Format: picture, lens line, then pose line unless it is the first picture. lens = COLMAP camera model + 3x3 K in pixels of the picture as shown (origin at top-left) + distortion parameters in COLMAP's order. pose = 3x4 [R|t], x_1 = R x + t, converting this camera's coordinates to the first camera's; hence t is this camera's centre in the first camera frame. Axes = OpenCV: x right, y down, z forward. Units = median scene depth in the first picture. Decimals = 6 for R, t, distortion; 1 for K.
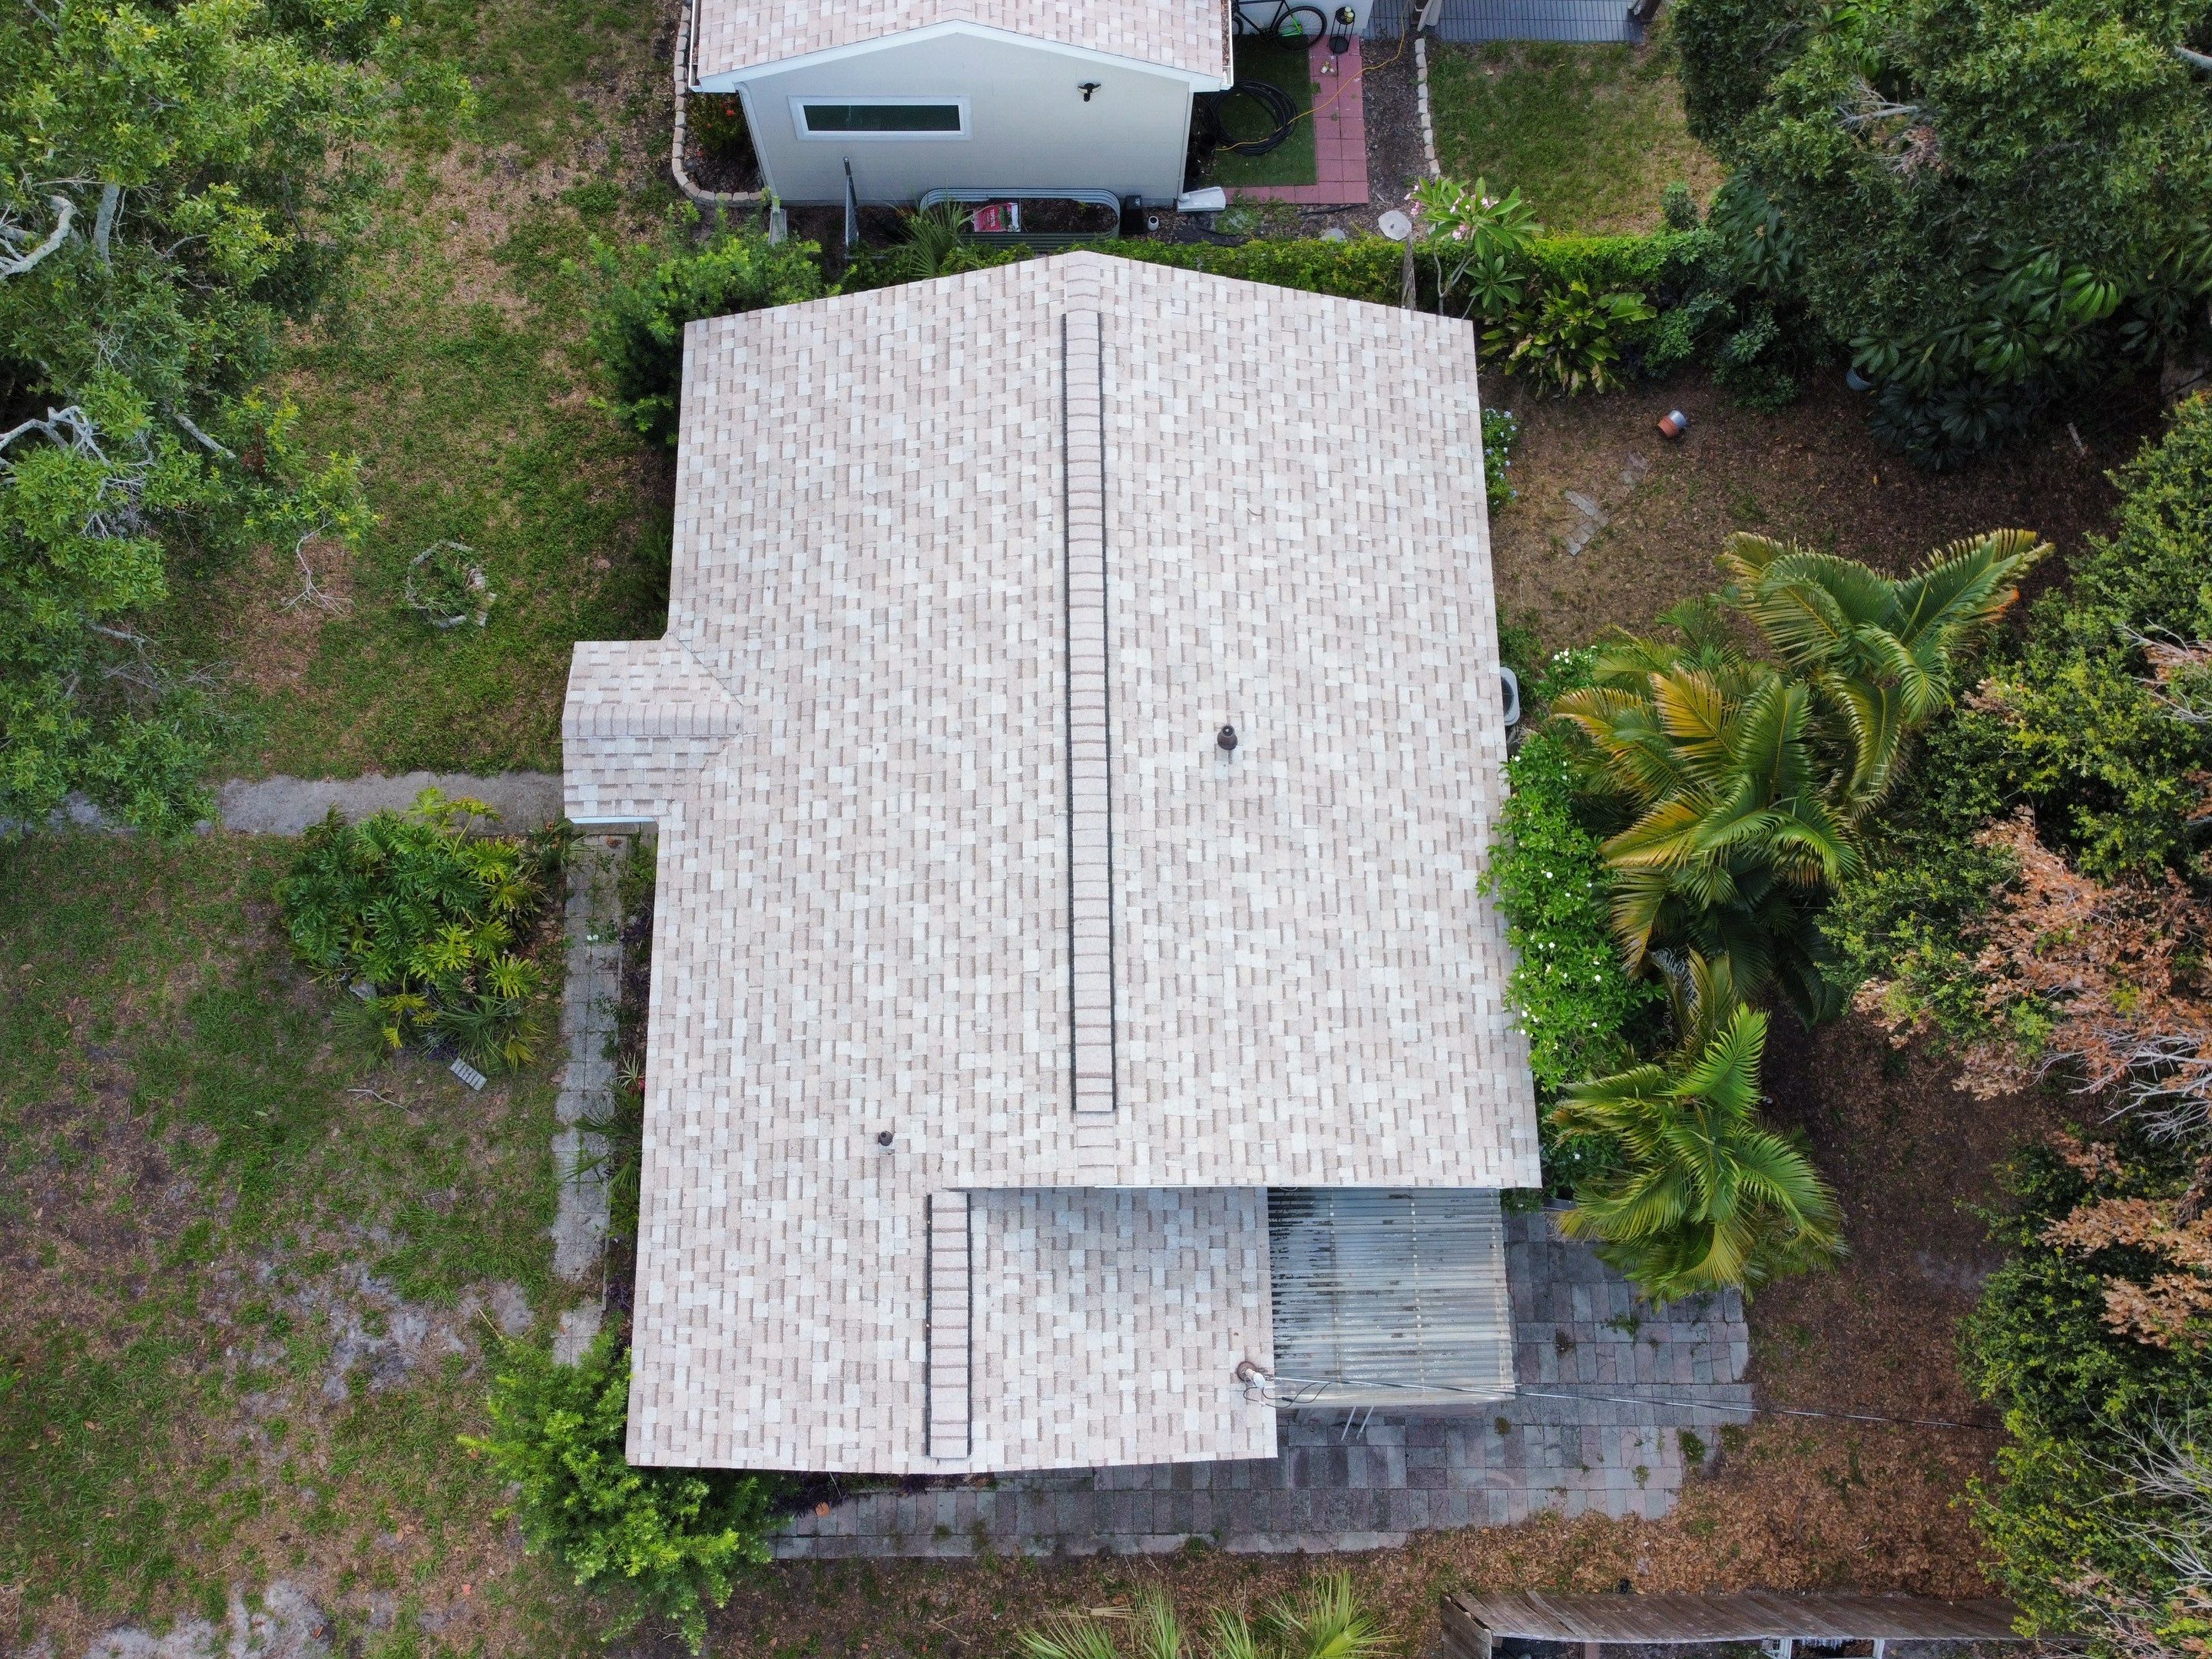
lens RADIAL K [[1695.9, 0, 1085.1], [0, 1695.9, 803.2], [0, 0, 1]] dist [-0.002938, -0.005362]
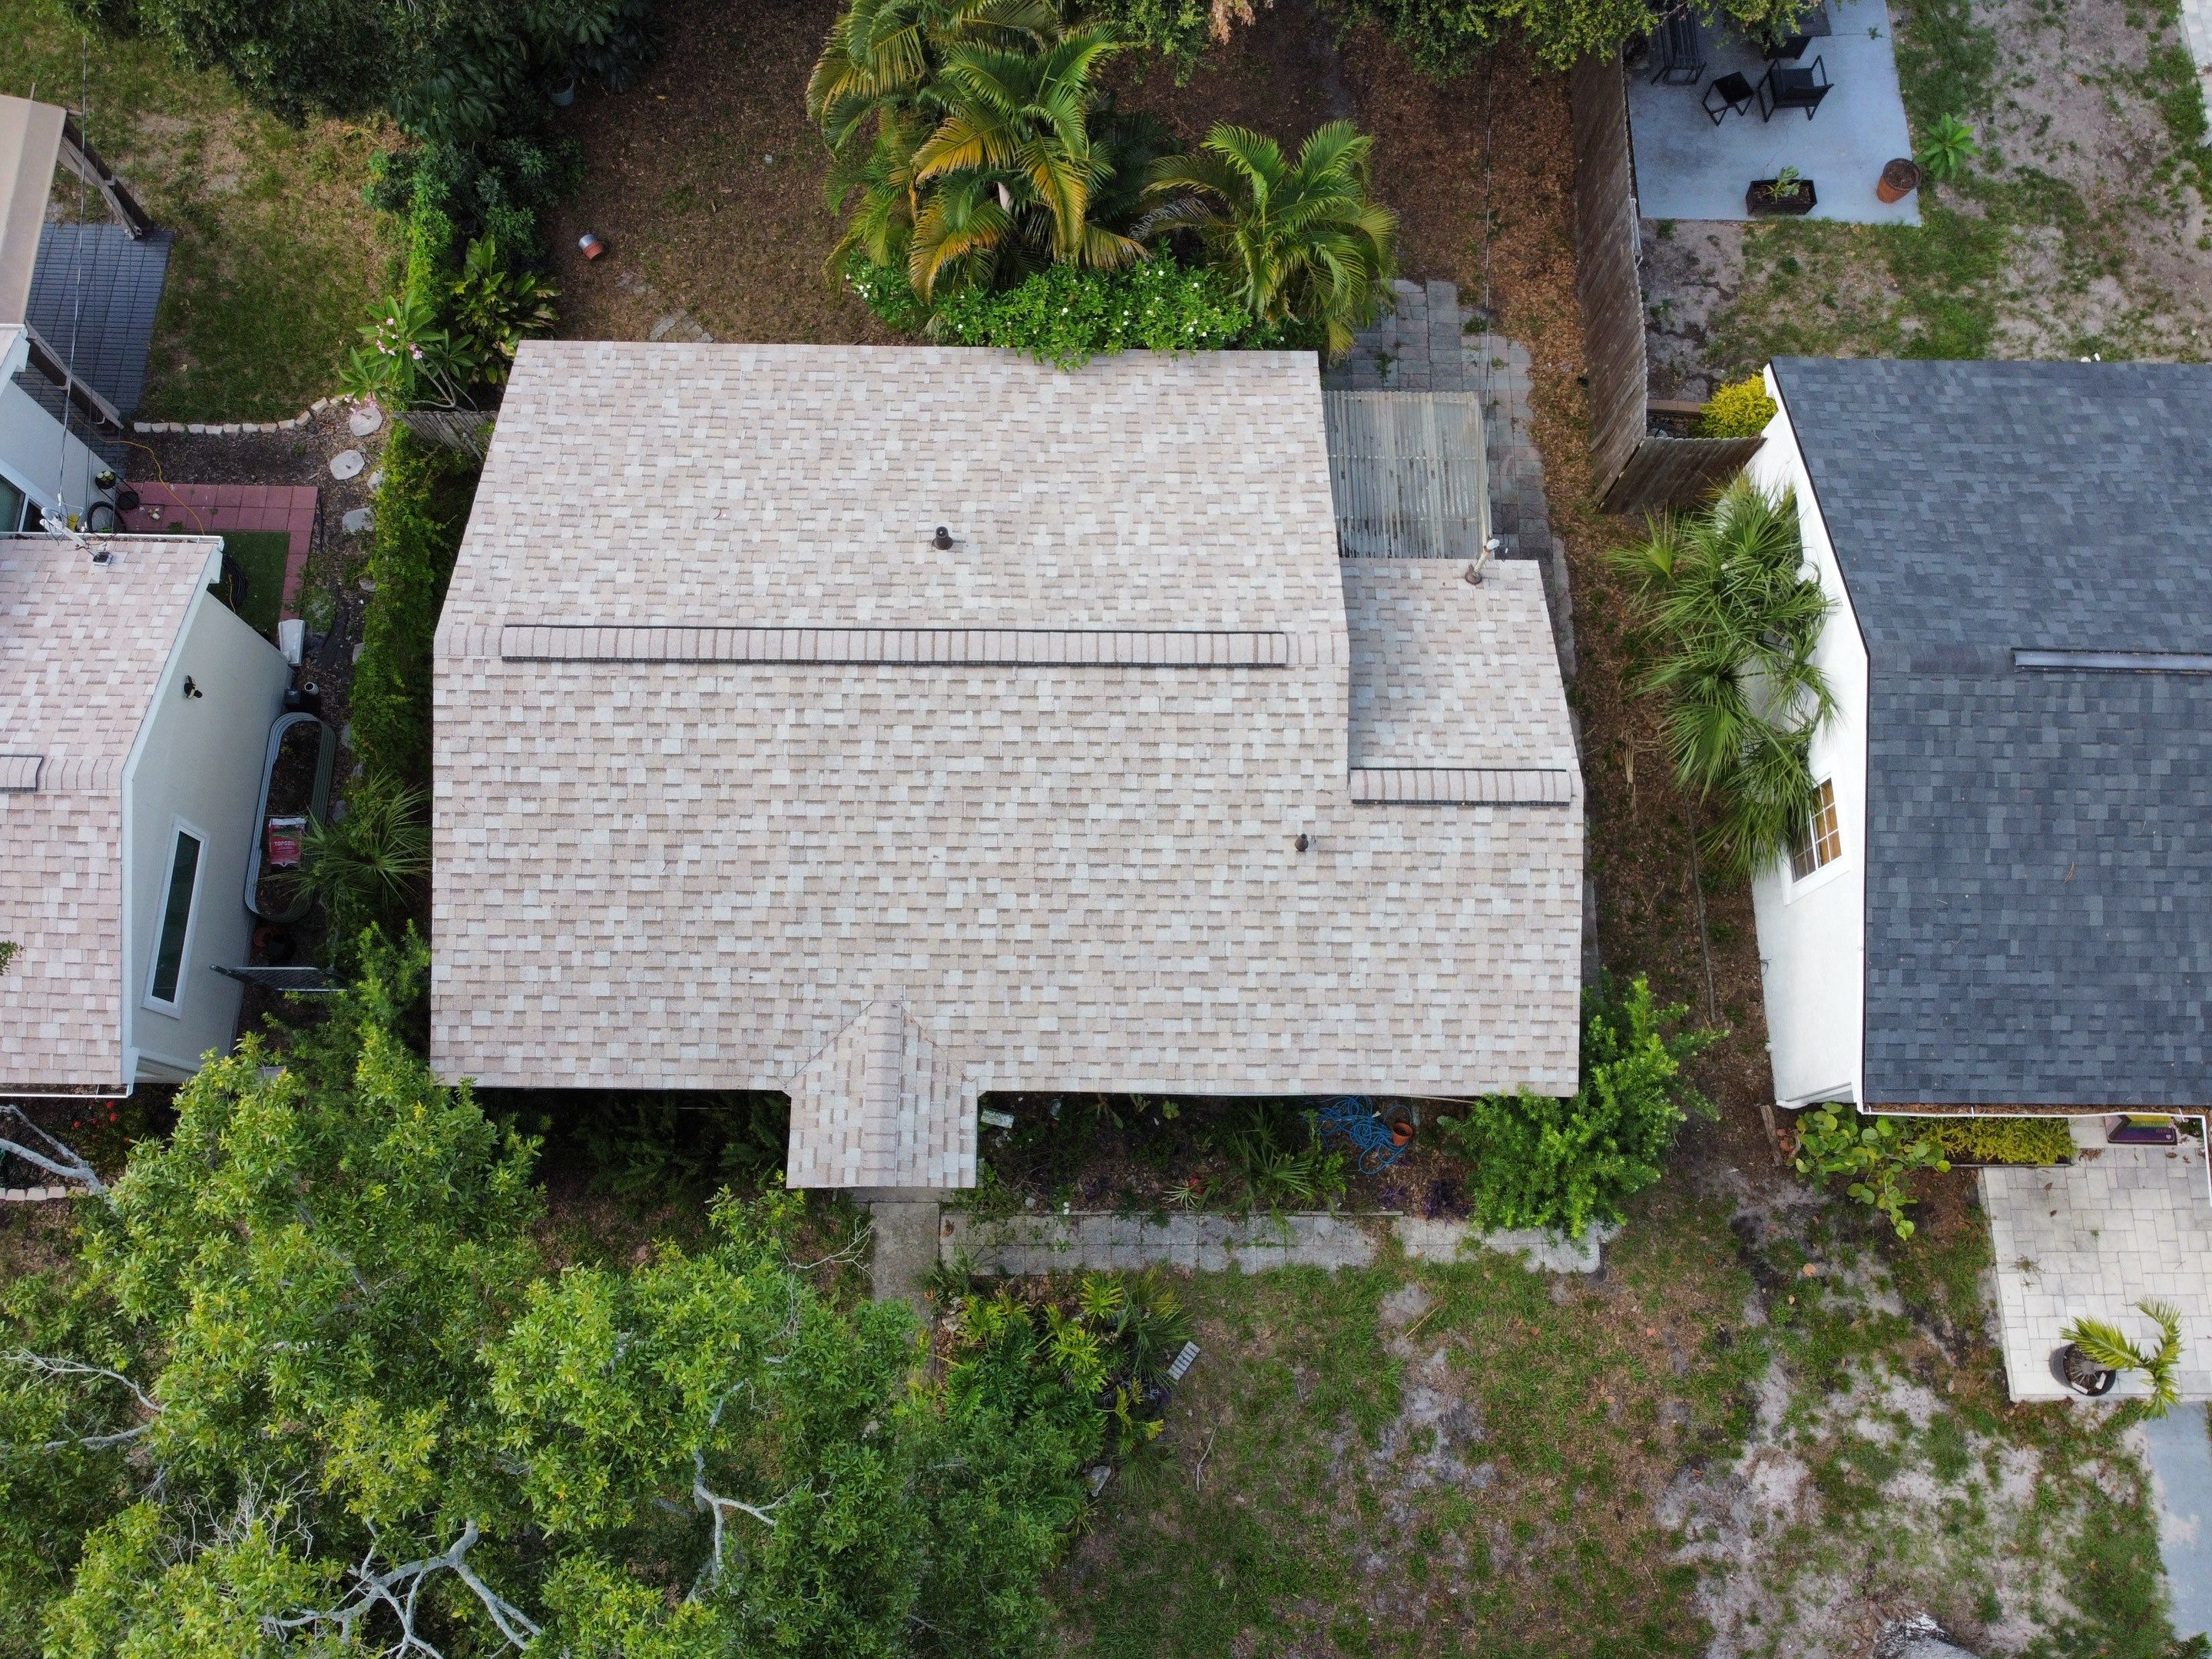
lens RADIAL K [[1695.9, 0, 1084.8], [0, 1695.9, 799.9], [0, 0, 1]] dist [-0.002938, -0.005362]
pose [[0.020244, -0.960698, 0.276858, -0.359396], [0.962567, 0.093590, 0.254374, -0.201977], [-0.270288, 0.261344, 0.926630, 0.000045]]
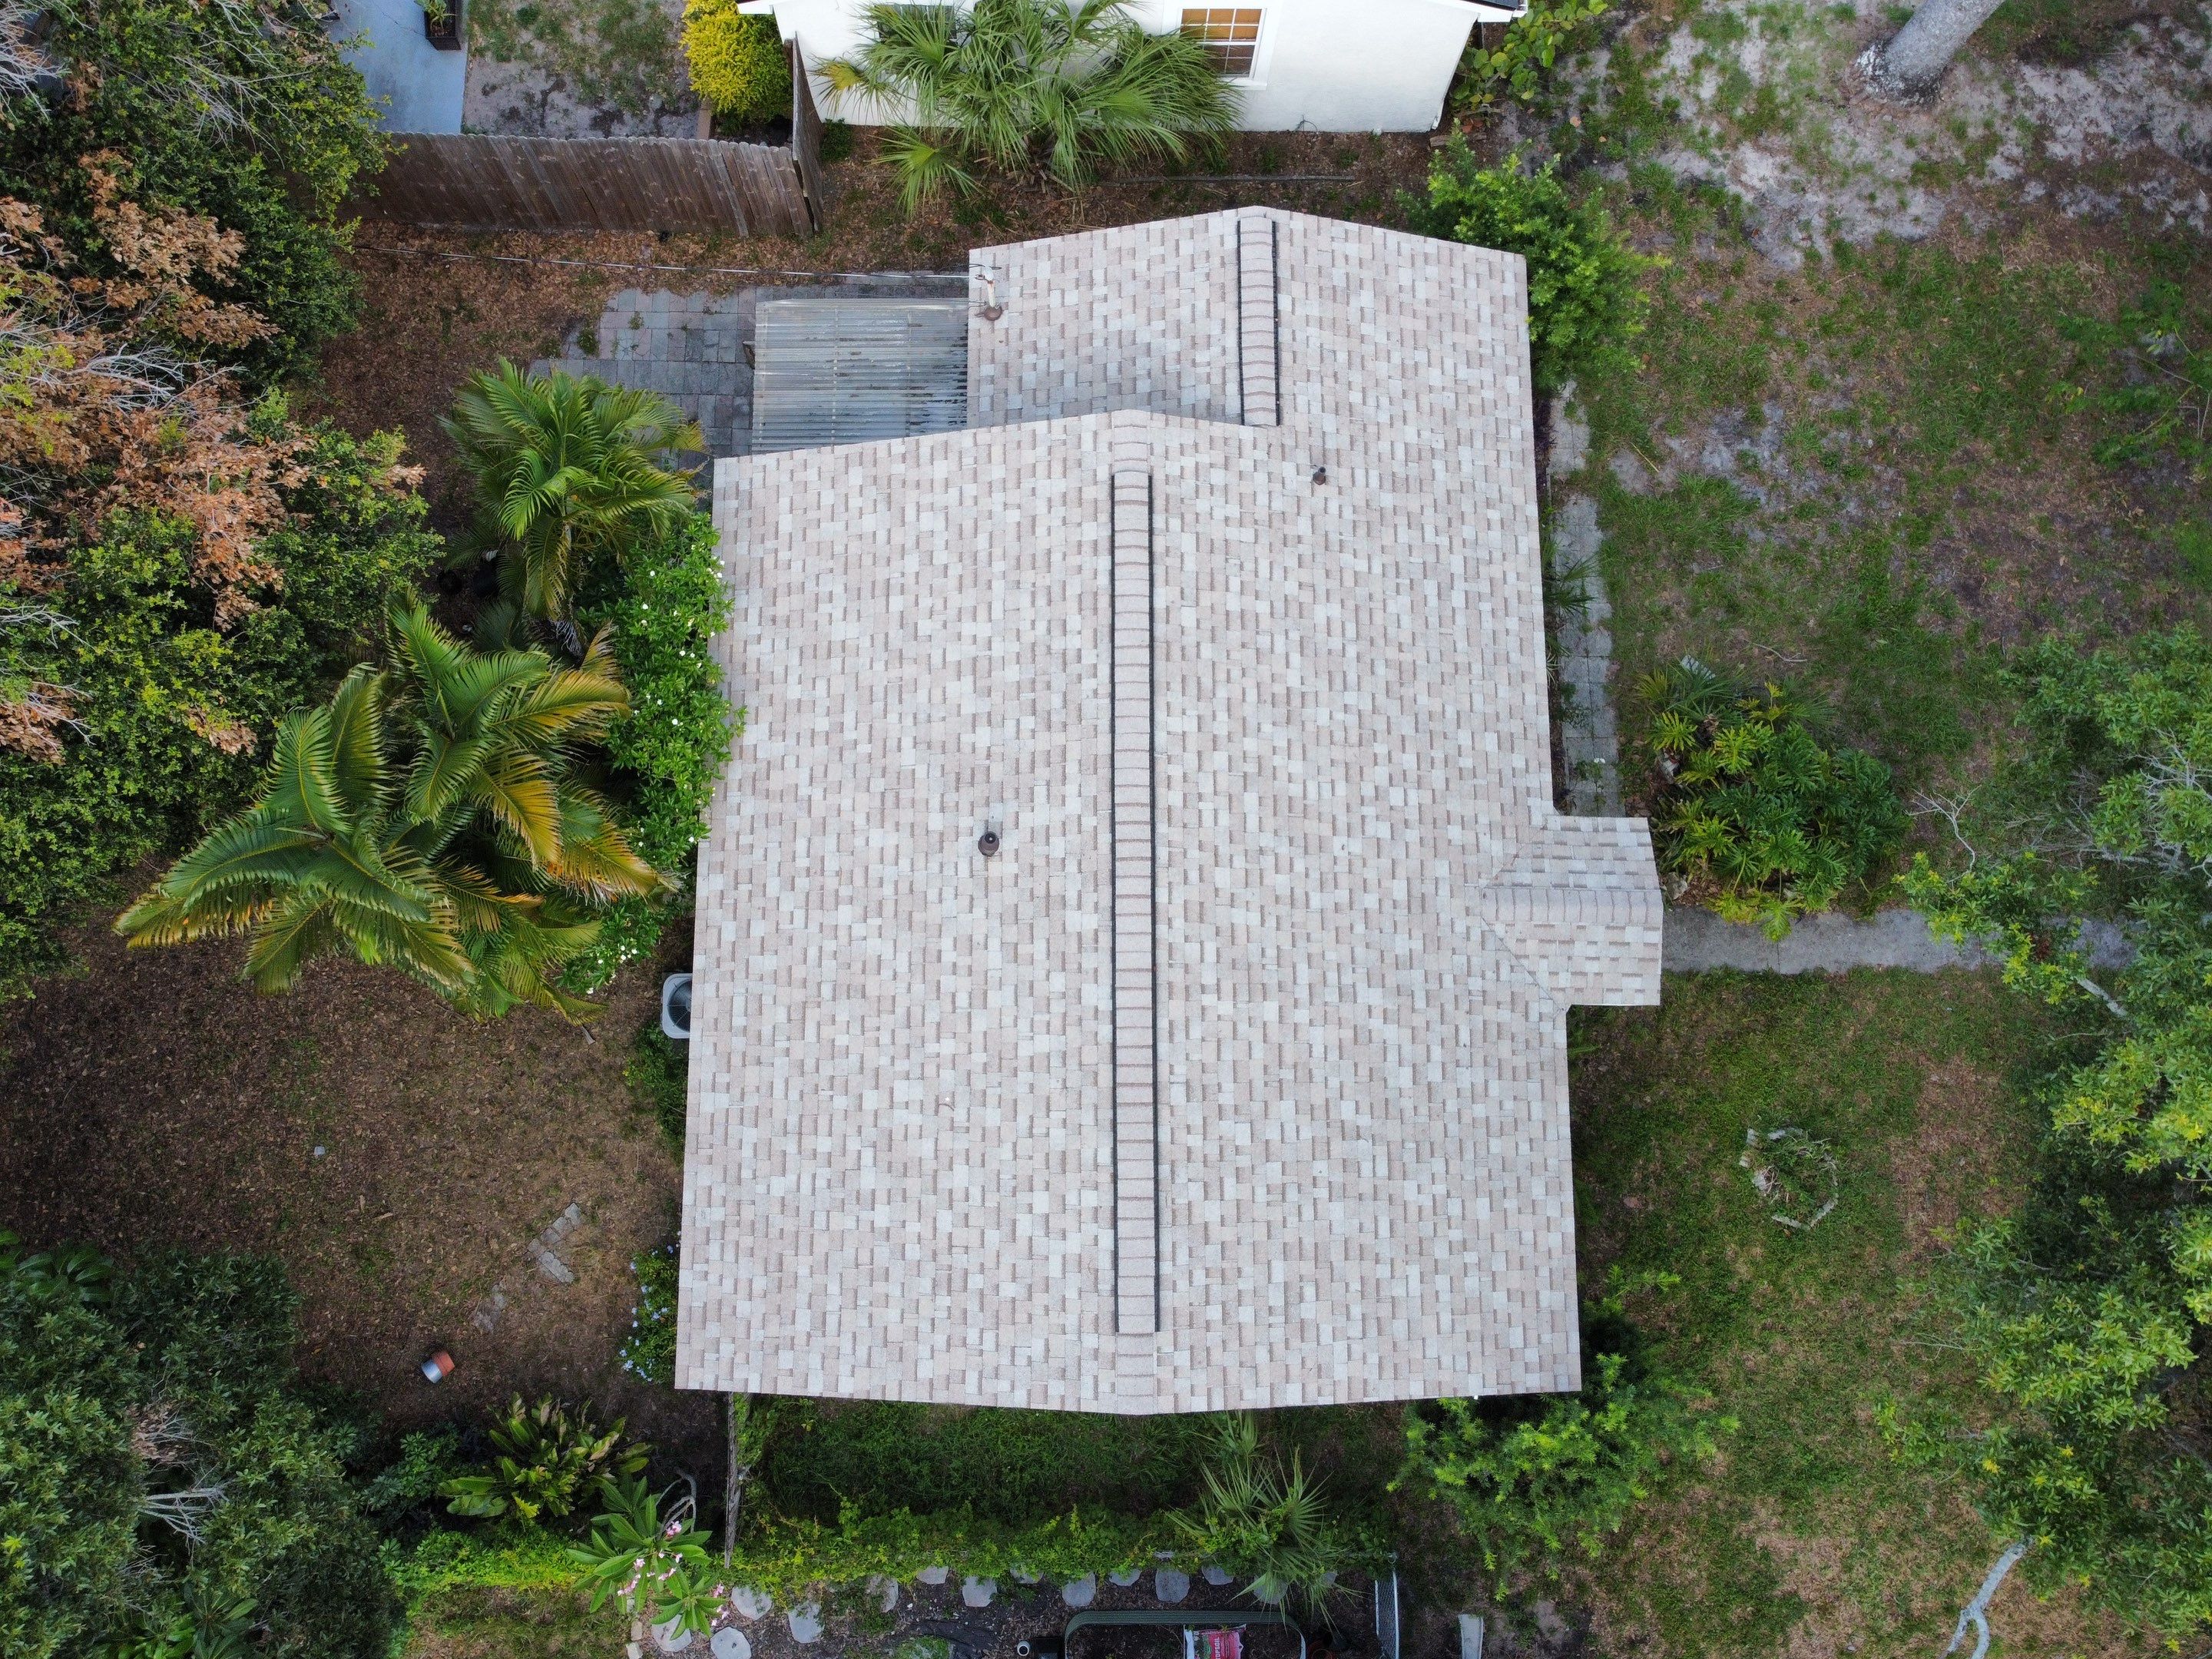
lens RADIAL K [[1695.9, 0, 1077.6], [0, 1695.9, 799.1], [0, 0, 1]] dist [-0.002938, -0.005362]
pose [[-0.999484, -0.019777, -0.025294, 0.055259], [0.007115, -0.904622, 0.426156, -0.408970], [-0.031310, 0.425756, 0.904296, 0.094364]]
